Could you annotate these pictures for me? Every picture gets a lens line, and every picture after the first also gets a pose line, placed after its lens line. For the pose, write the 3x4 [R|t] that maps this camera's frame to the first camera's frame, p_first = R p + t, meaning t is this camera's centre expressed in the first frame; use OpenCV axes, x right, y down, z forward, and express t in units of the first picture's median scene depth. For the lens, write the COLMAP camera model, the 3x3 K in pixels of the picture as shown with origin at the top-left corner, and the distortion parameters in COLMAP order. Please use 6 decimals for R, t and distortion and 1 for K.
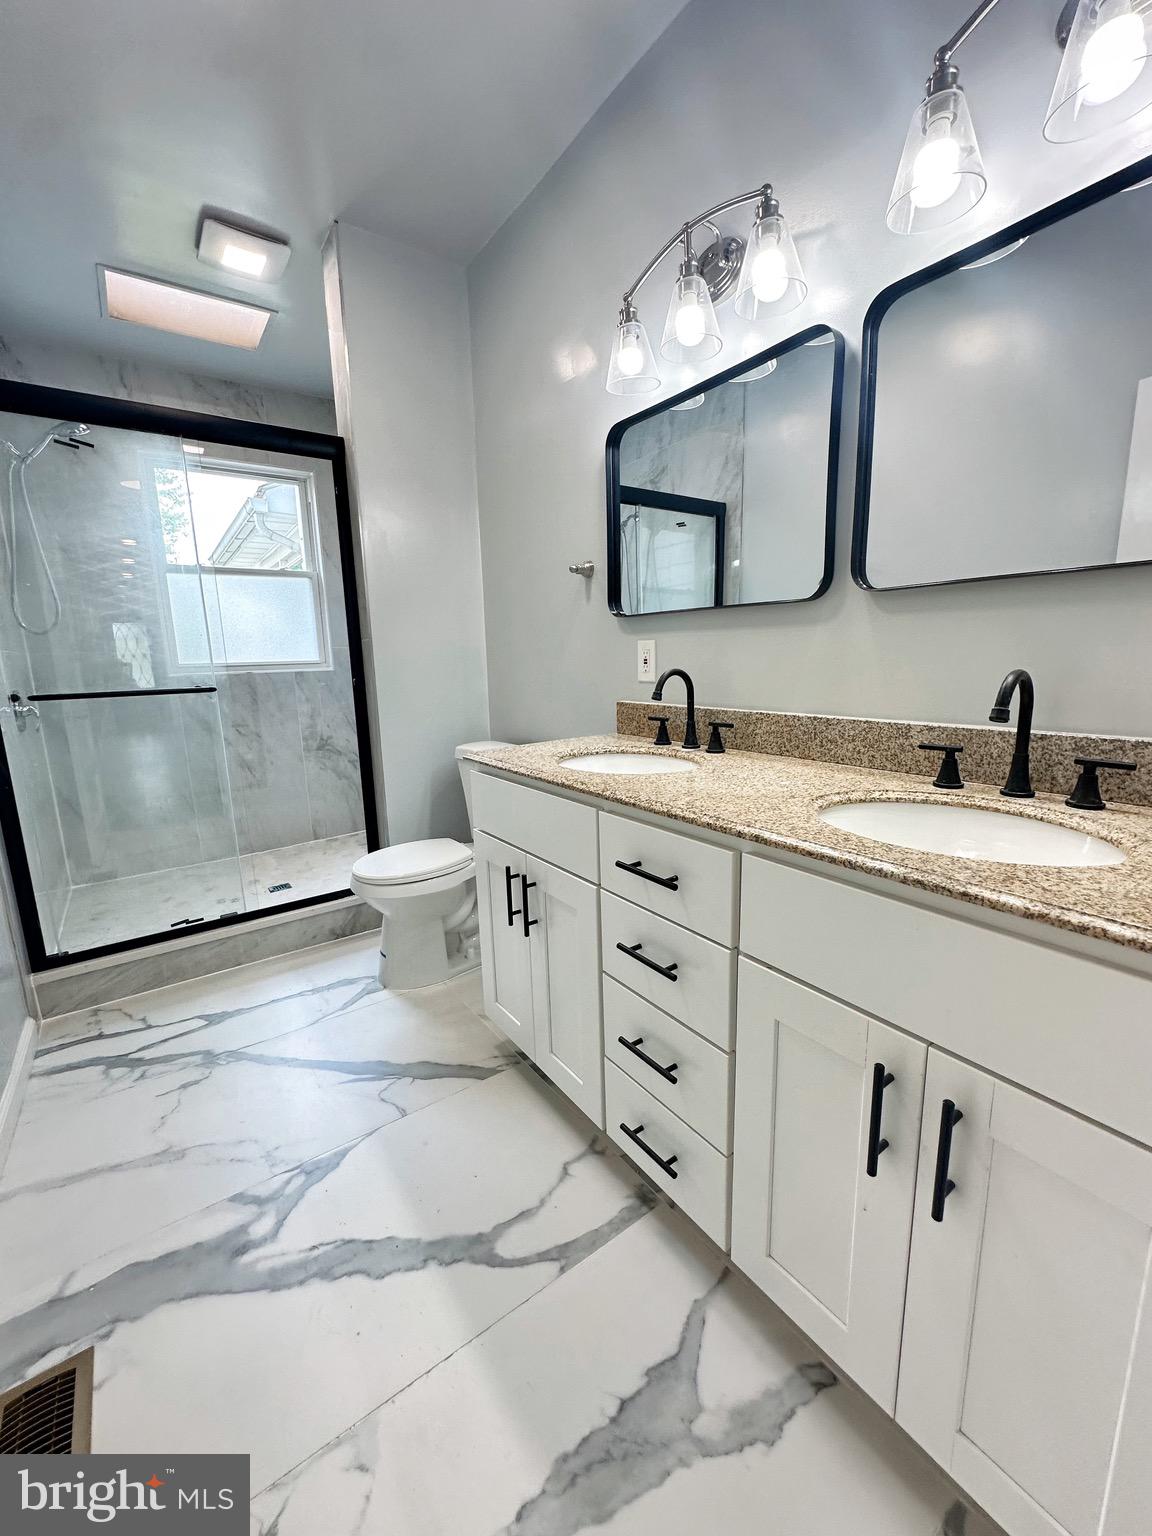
lens RADIAL K [[610.9, 0, 580.6], [0, 610.9, 777.8], [0, 0, 1]] dist [-0.004092, -0.000848]
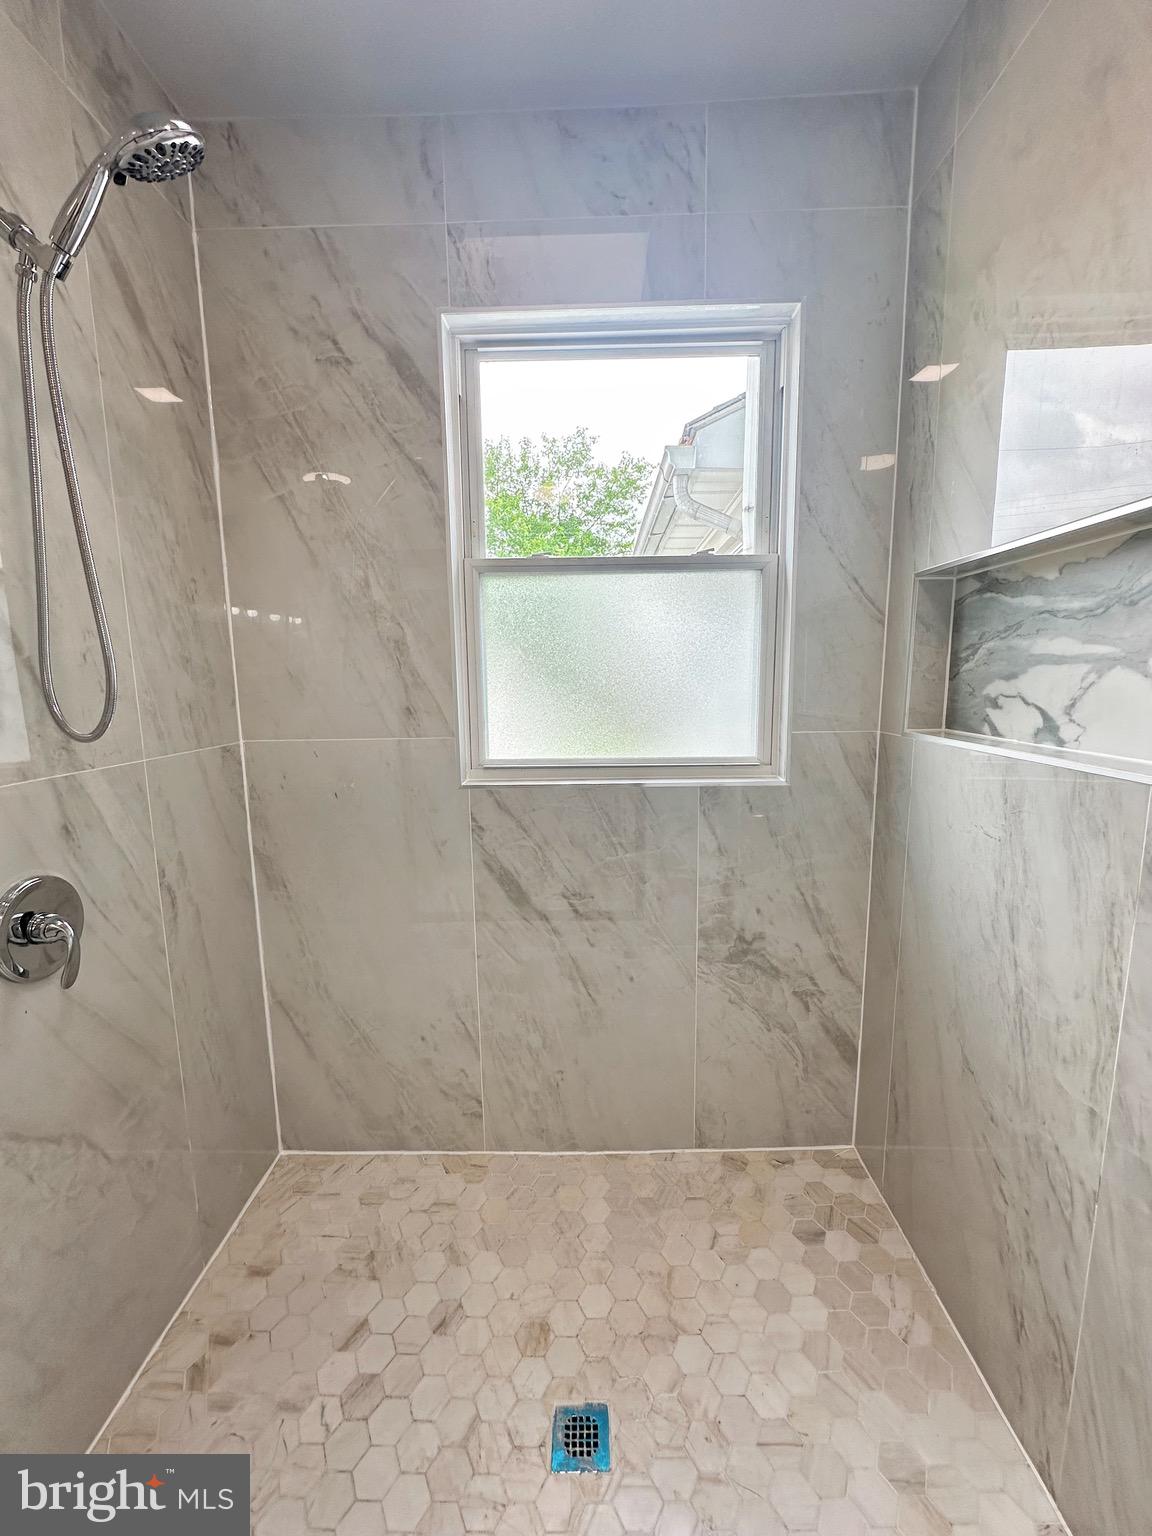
lens RADIAL K [[610.9, 0, 589.6], [0, 610.9, 775.1], [0, 0, 1]] dist [-0.004092, -0.000848]
pose [[0.805777, 0.102988, -0.583196, -0.200008], [-0.118549, 0.992881, 0.011542, -0.126884], [0.580233, 0.059837, 0.812250, 0.429778]]
